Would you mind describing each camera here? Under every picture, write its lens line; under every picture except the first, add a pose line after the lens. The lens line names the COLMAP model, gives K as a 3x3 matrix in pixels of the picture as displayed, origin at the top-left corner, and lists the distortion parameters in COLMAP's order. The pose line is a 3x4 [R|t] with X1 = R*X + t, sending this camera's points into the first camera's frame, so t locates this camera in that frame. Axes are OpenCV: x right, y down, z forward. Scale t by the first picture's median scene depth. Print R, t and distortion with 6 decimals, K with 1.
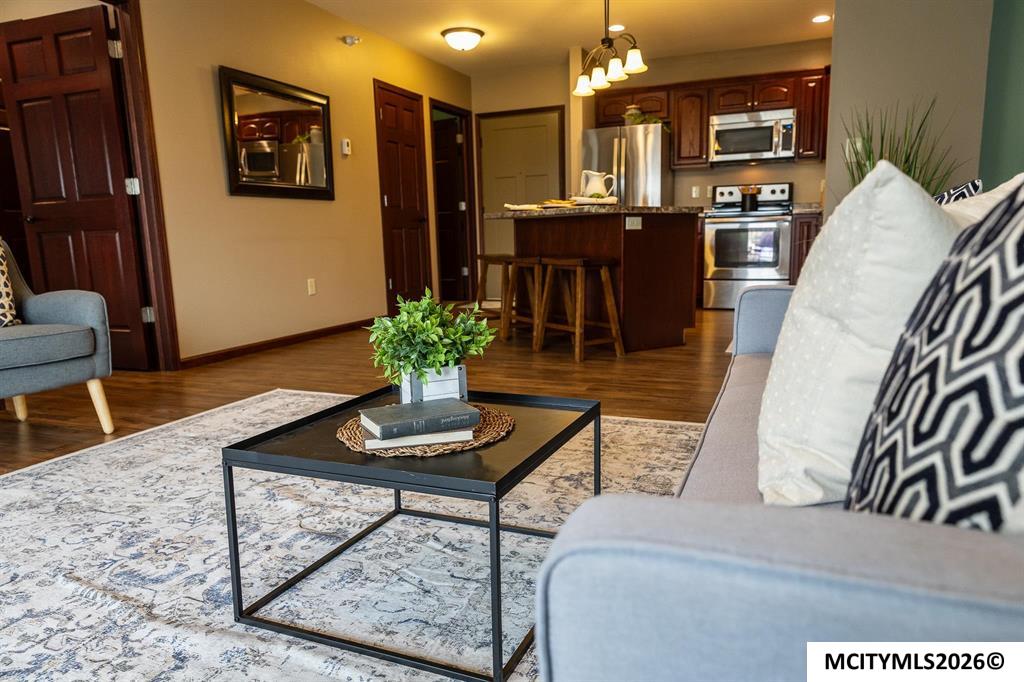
lens RADIAL K [[679.8, 0, 519.3], [0, 679.8, 344.8], [0, 0, 1]] dist [0.006852, 0.004303]
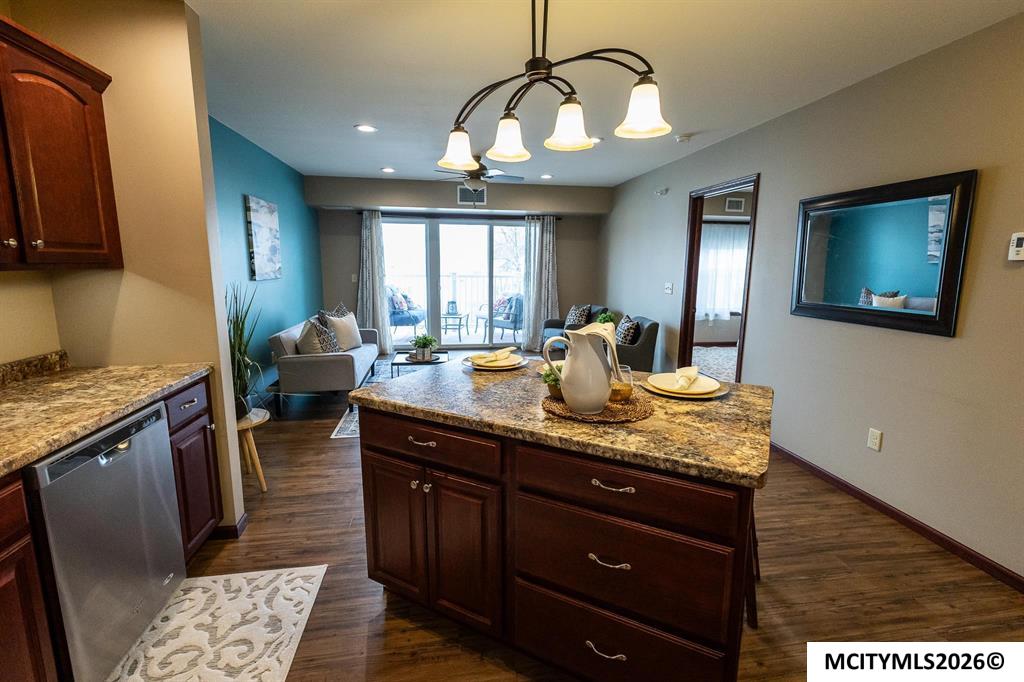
lens RADIAL K [[469.3, 0, 515.0], [0, 469.3, 340.6], [0, 0, 1]] dist [0.010613, -0.003893]
pose [[-0.854772, 0.102745, -0.508732, 0.417383], [-0.070852, 0.947931, 0.310493, -0.454786], [0.514144, 0.301446, -0.802986, 1.650804]]
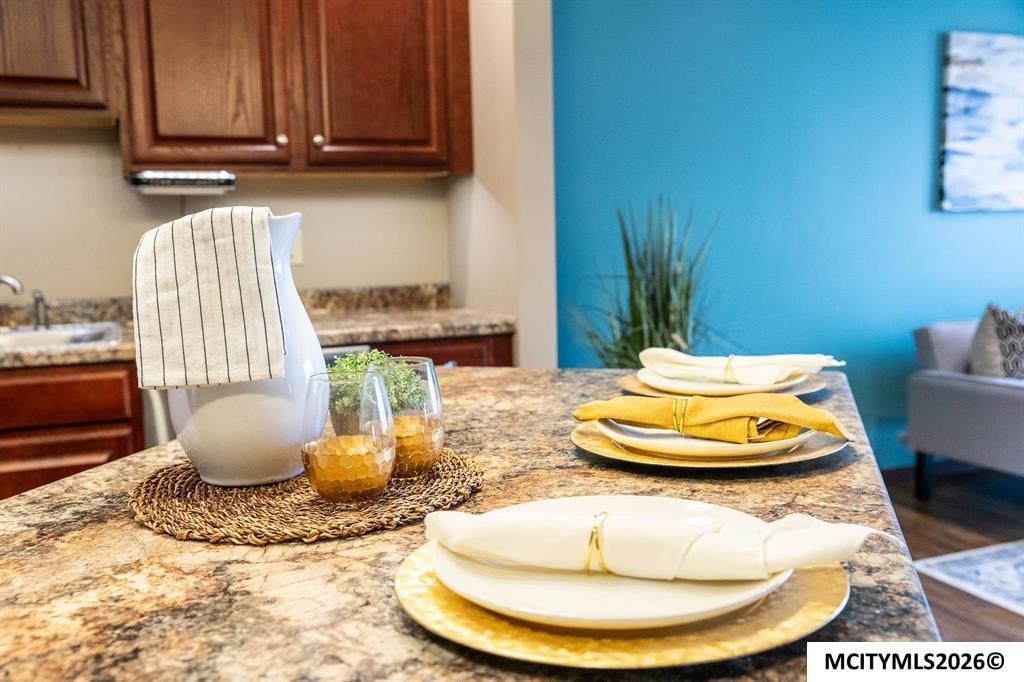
lens RADIAL K [[952.0, 0, 514.2], [0, 952.0, 350.3], [0, 0, 1]] dist [0.016275, 0.000000]
pose [[-0.698807, -0.053666, 0.713295, -0.102438], [0.151720, 0.963373, 0.221119, -0.356129], [-0.699035, 0.262741, -0.665069, 1.488052]]
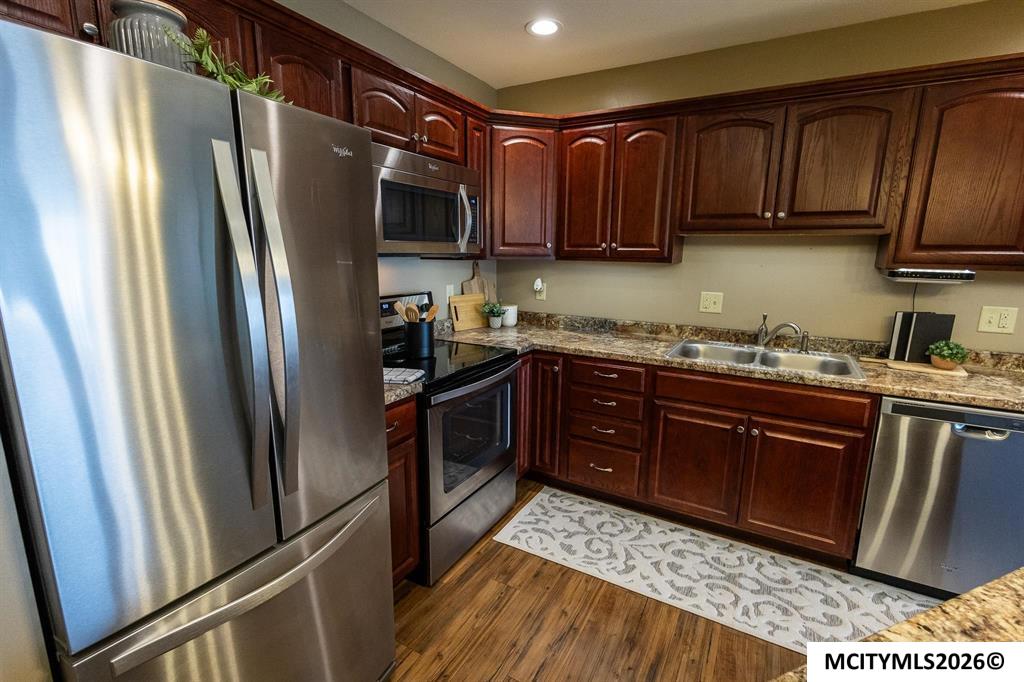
lens RADIAL K [[469.3, 0, 511.0], [0, 469.3, 342.2], [0, 0, 1]] dist [0.010613, -0.003893]
pose [[0.131489, -0.164726, 0.977536, 0.006934], [0.144219, 0.978785, 0.145537, -0.430859], [-0.980771, 0.121843, 0.152456, 1.540448]]
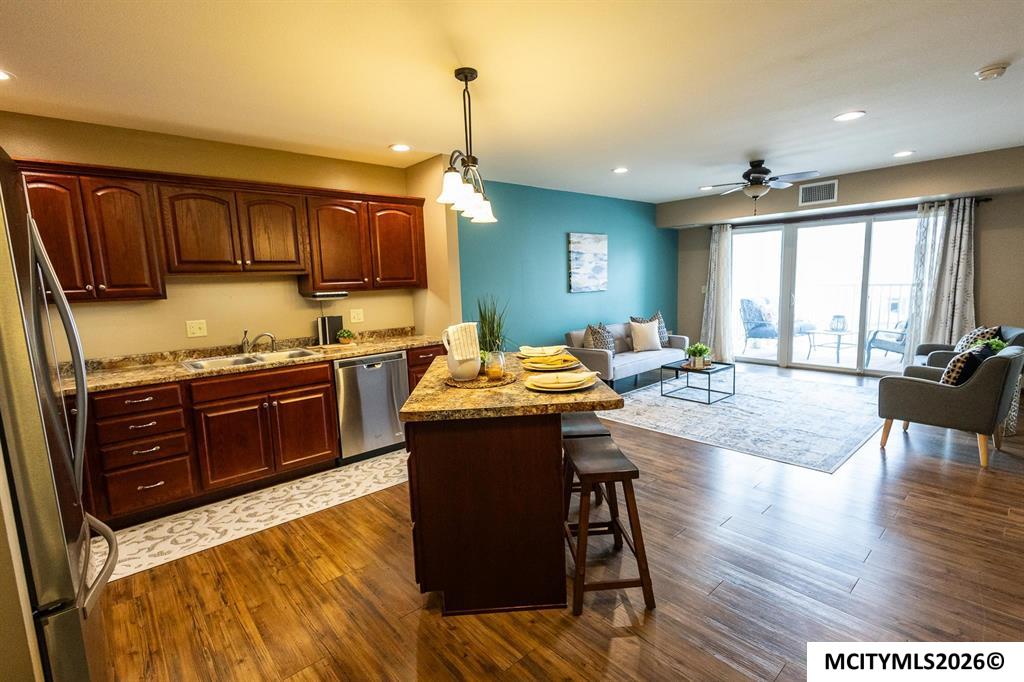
lens RADIAL K [[469.3, 0, 512.6], [0, 469.3, 341.4], [0, 0, 1]] dist [0.010613, -0.003893]
pose [[-0.893215, -0.003817, 0.449613, -0.194486], [0.127333, 0.956880, 0.261087, -0.478348], [-0.431223, 0.290457, -0.854214, 1.869659]]
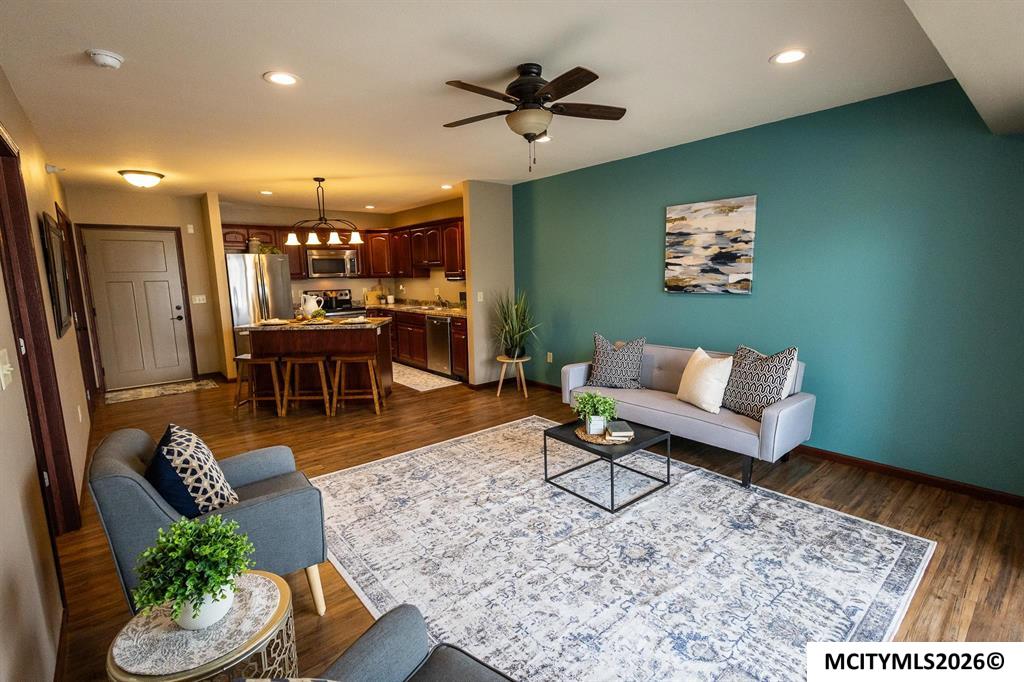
lens RADIAL K [[469.3, 0, 512.0], [0, 469.3, 340.9], [0, 0, 1]] dist [0.010613, -0.003893]
pose [[0.466919, -0.112754, 0.877082, -0.850438], [0.149181, 0.987666, 0.047553, -0.180182], [-0.871626, 0.108640, 0.477981, 0.122982]]
